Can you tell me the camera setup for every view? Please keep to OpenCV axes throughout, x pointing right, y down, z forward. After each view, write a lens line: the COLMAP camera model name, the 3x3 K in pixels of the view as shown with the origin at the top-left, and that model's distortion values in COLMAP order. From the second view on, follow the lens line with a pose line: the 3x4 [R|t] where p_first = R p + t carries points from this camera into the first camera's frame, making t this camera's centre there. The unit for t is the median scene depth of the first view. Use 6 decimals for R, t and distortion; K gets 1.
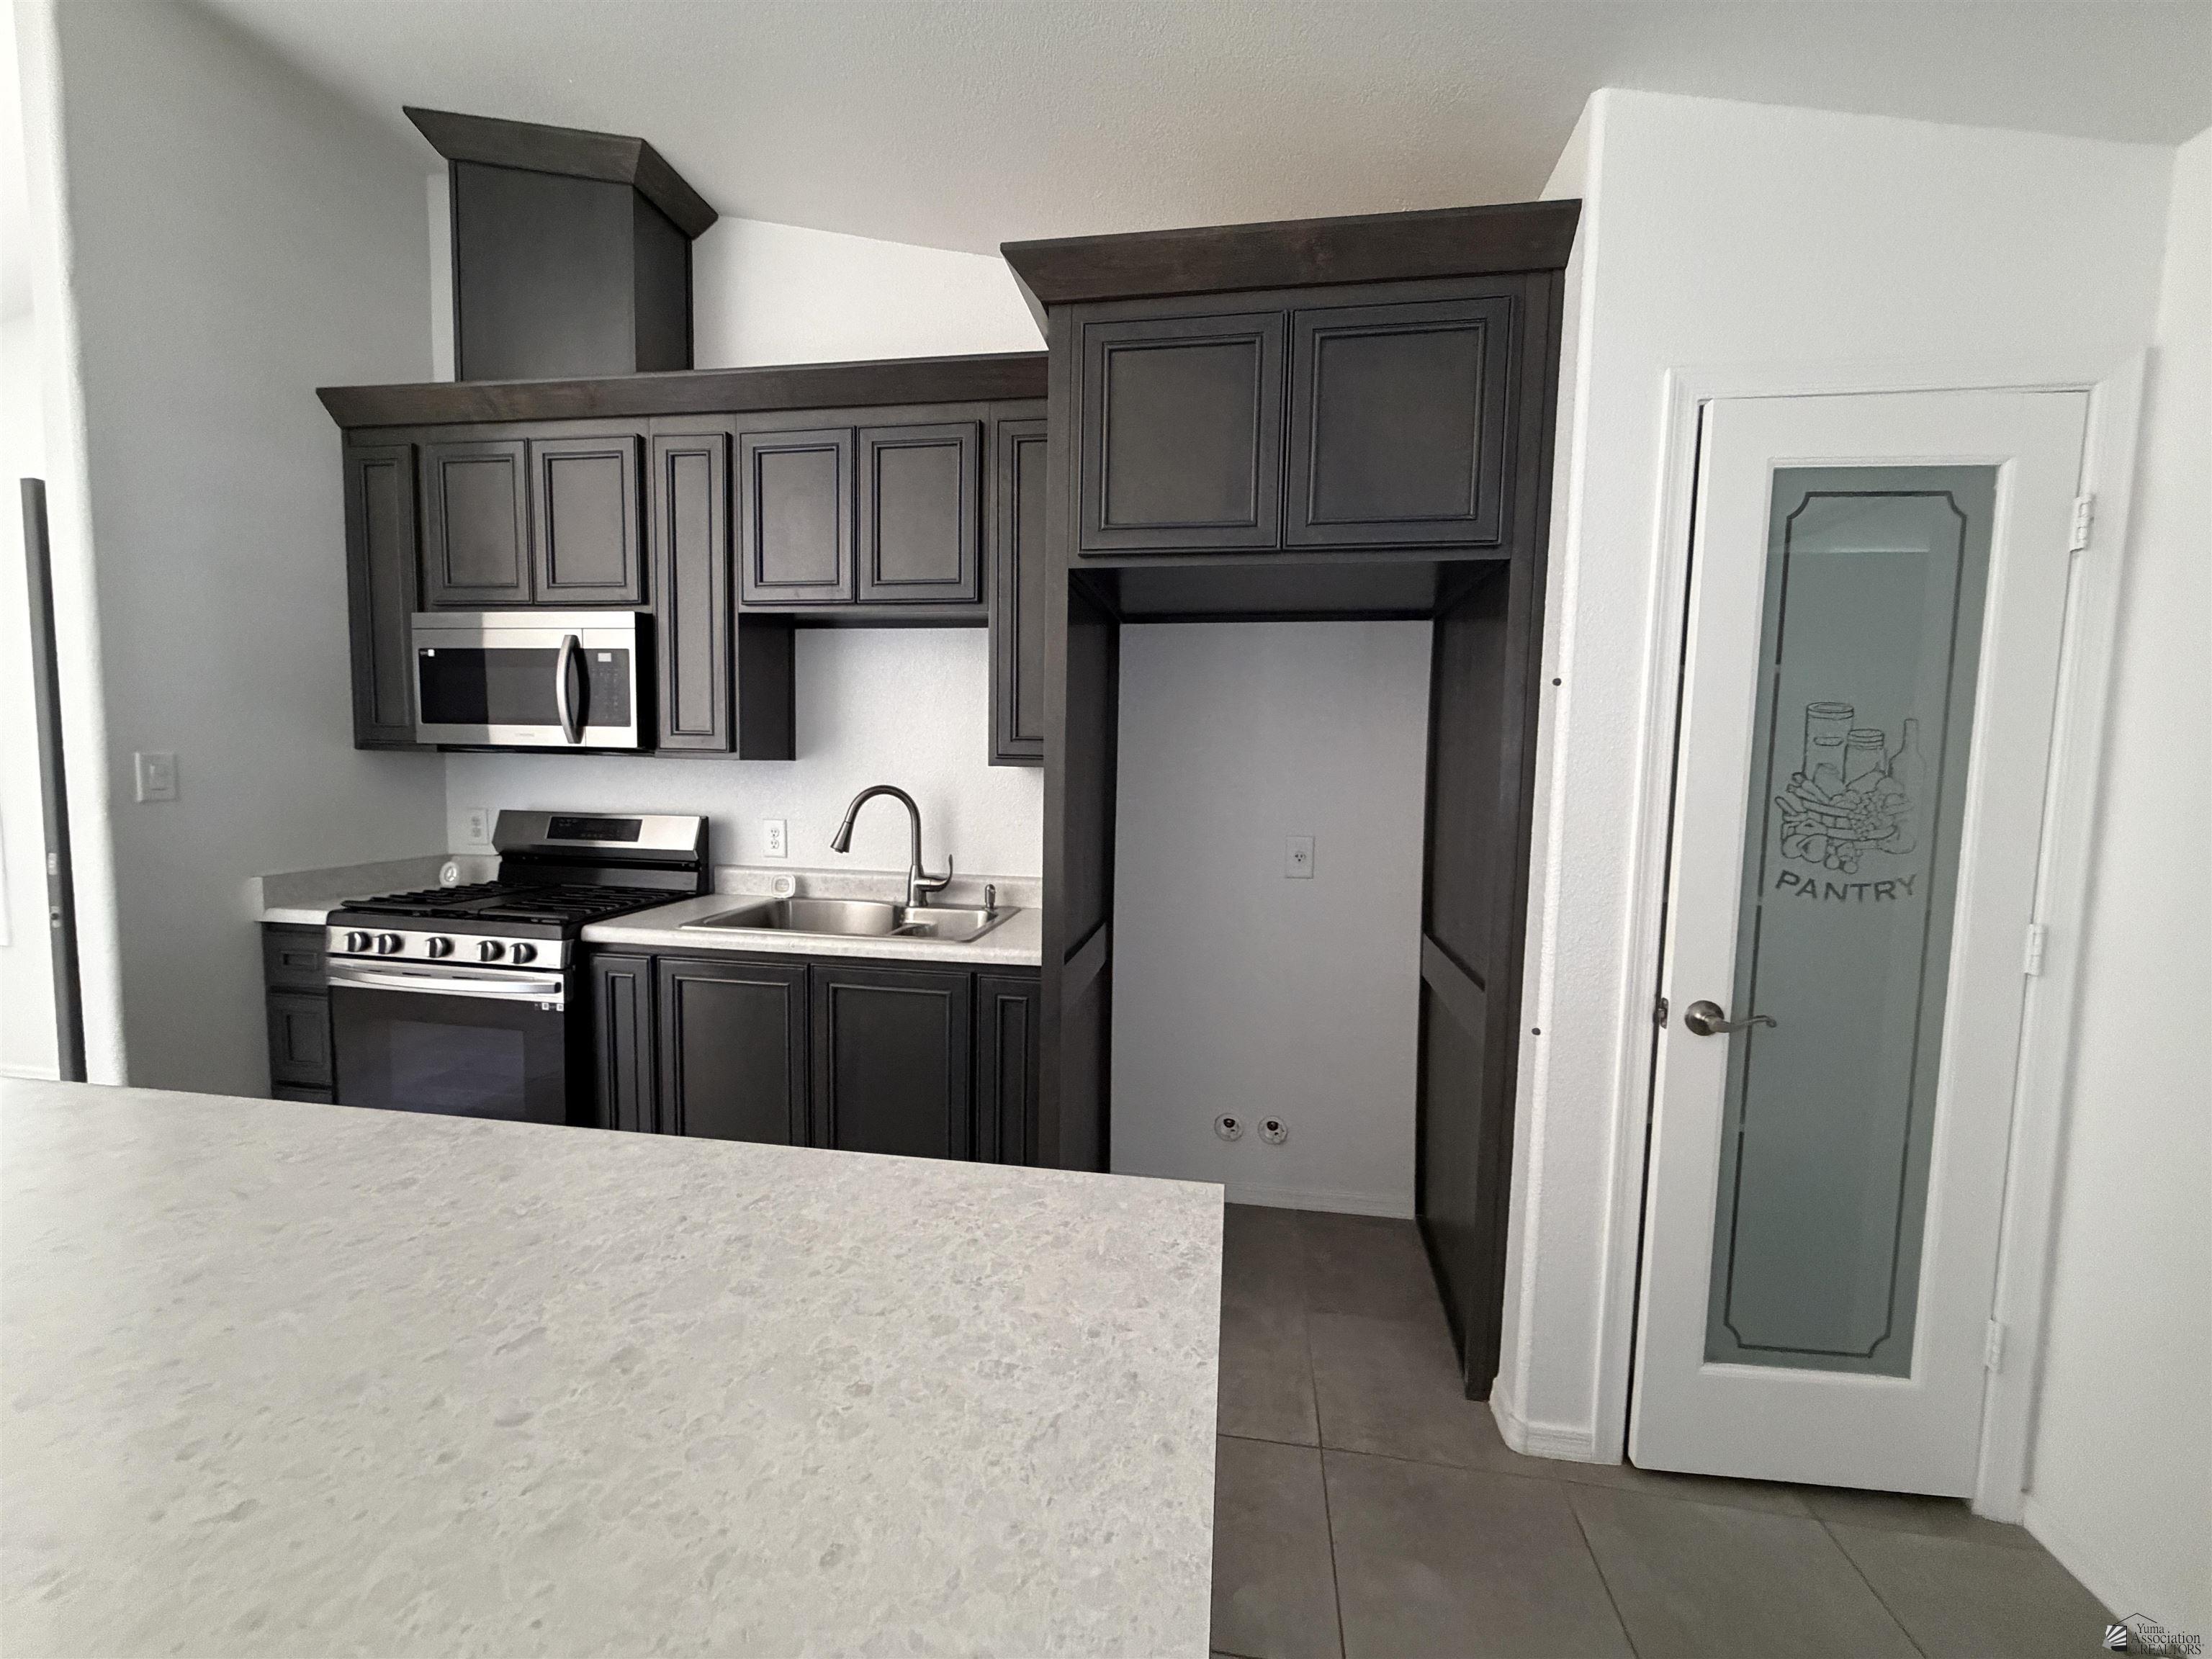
lens RADIAL K [[883.6, 0, 1104.1], [0, 883.6, 833.4], [0, 0, 1]] dist [0.000373, 0.000052]
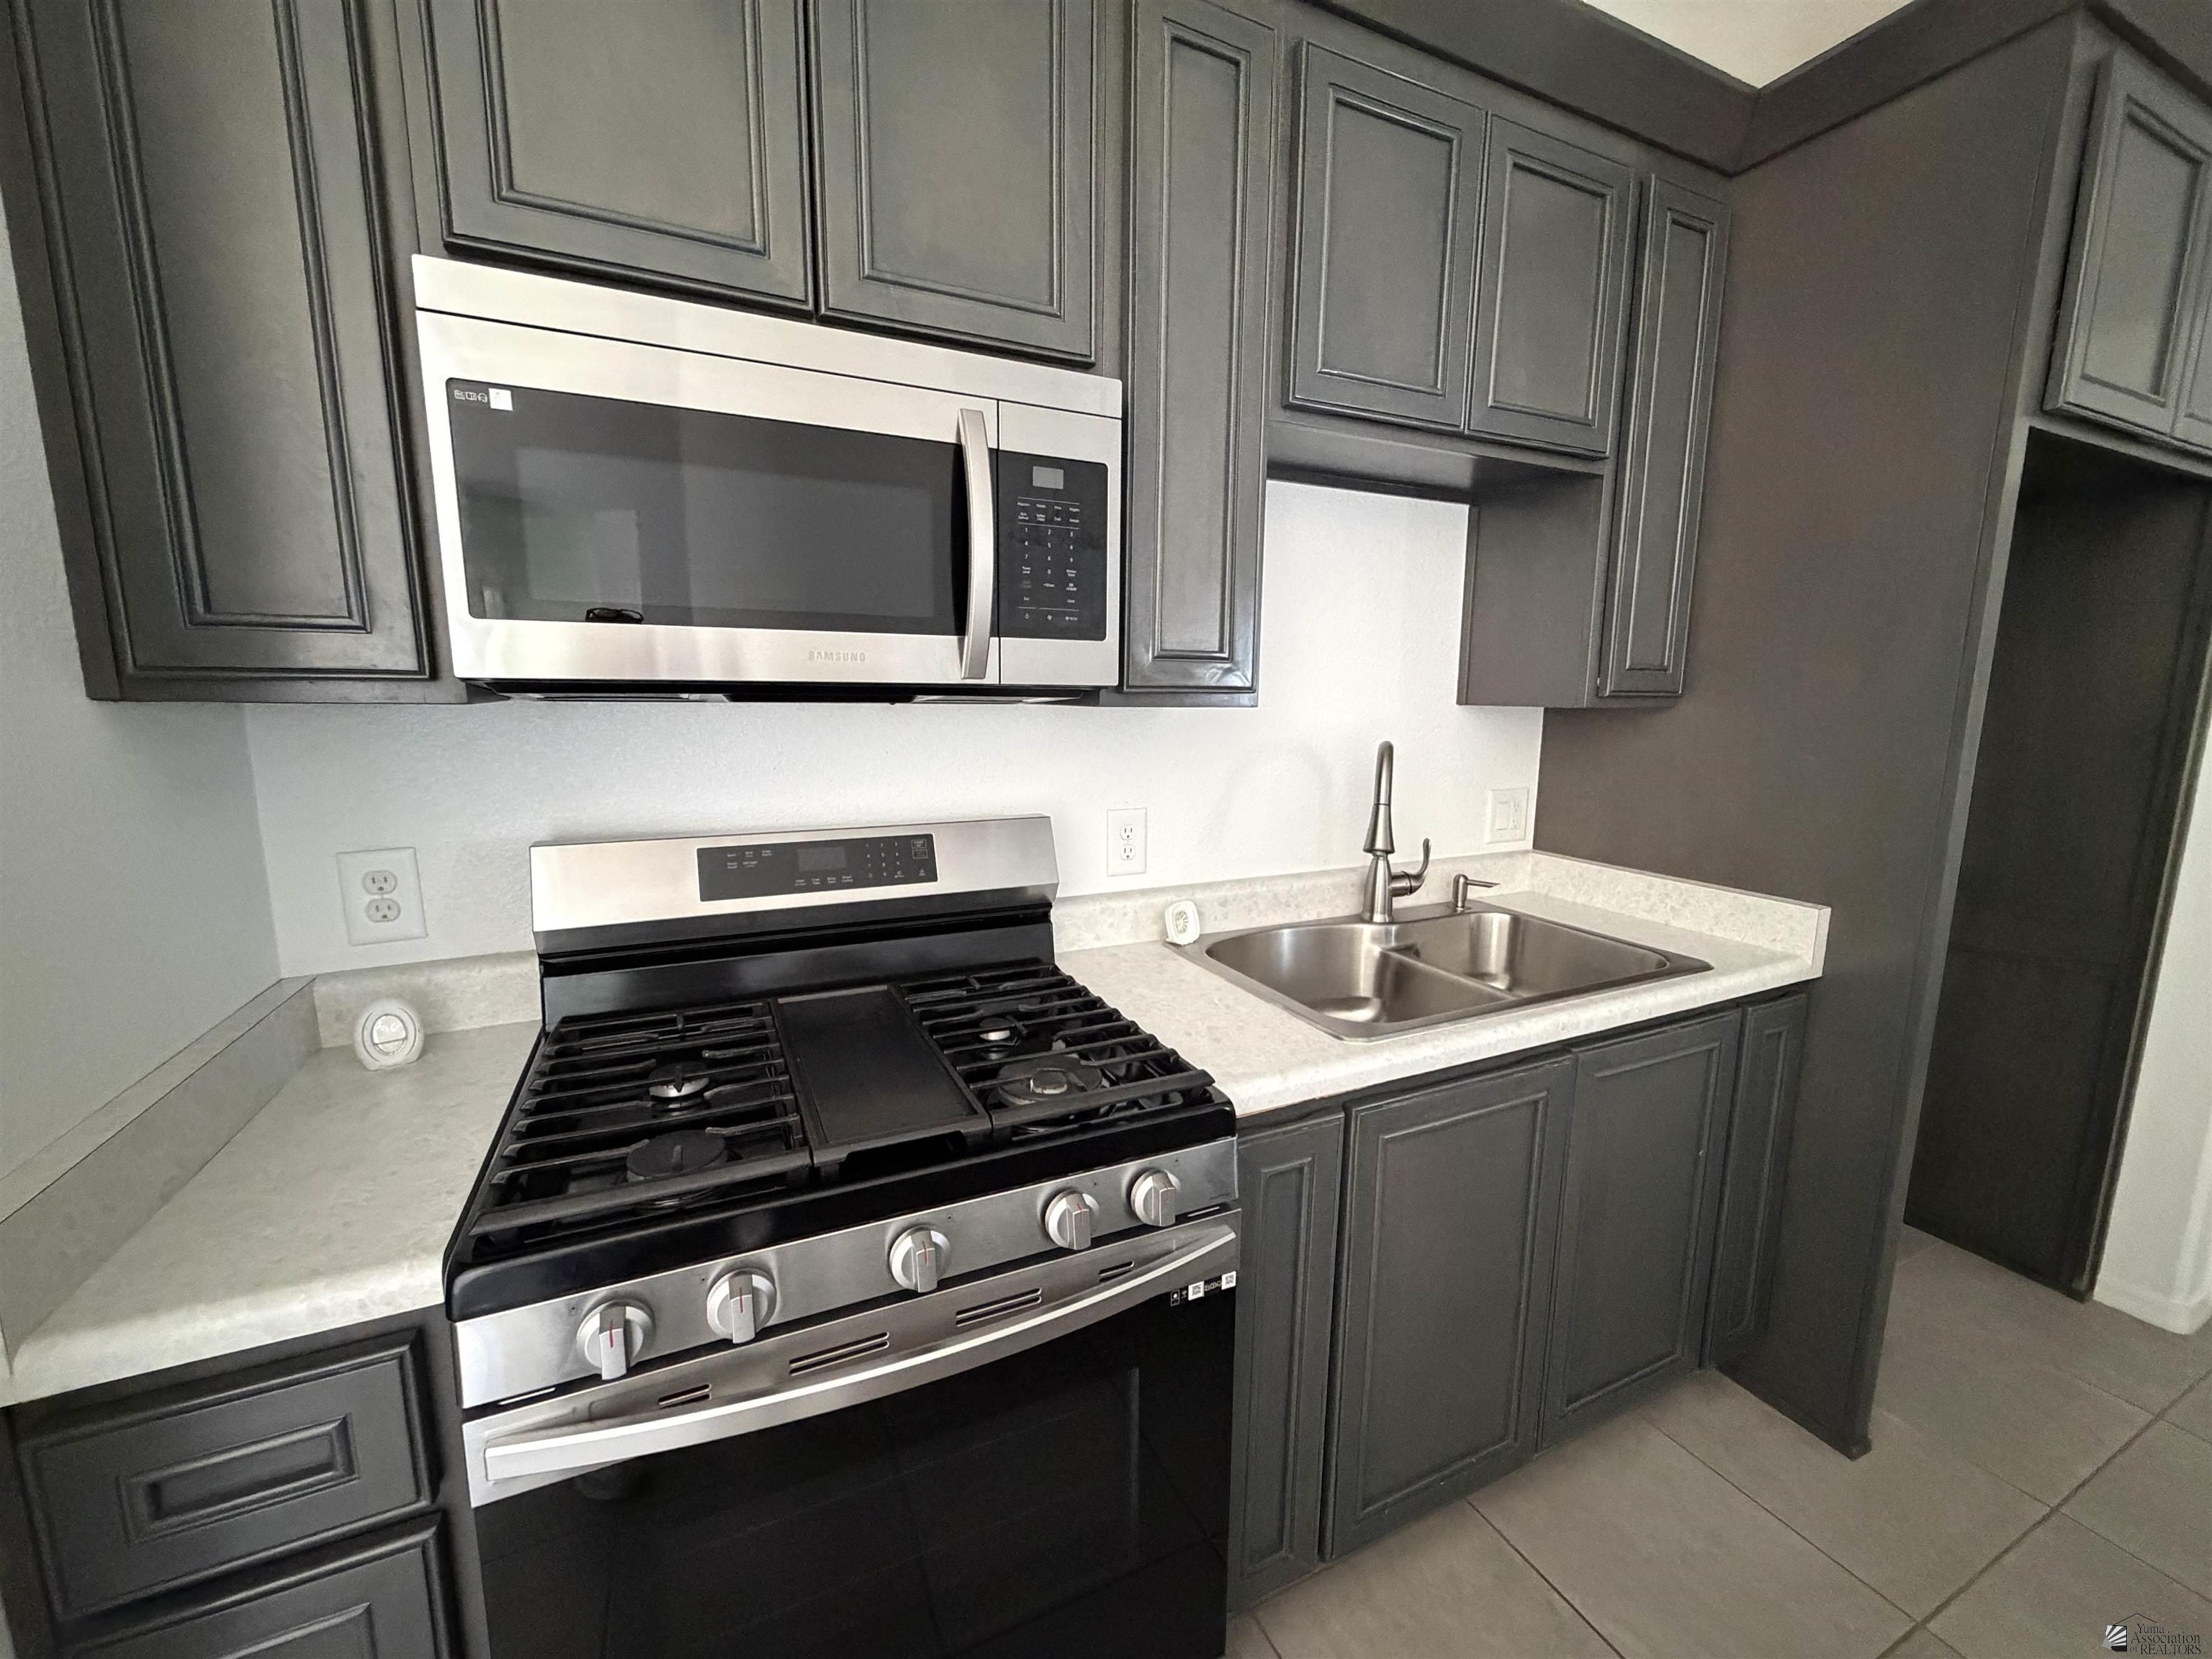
lens RADIAL K [[886.2, 0, 1106.0], [0, 886.2, 829.5], [0, 0, 1]] dist [0.001406, -0.000207]
pose [[0.820812, -0.103816, 0.561685, -0.798424], [0.054420, 0.993085, 0.104026, -0.070373], [-0.568601, -0.054819, 0.820785, 0.610472]]
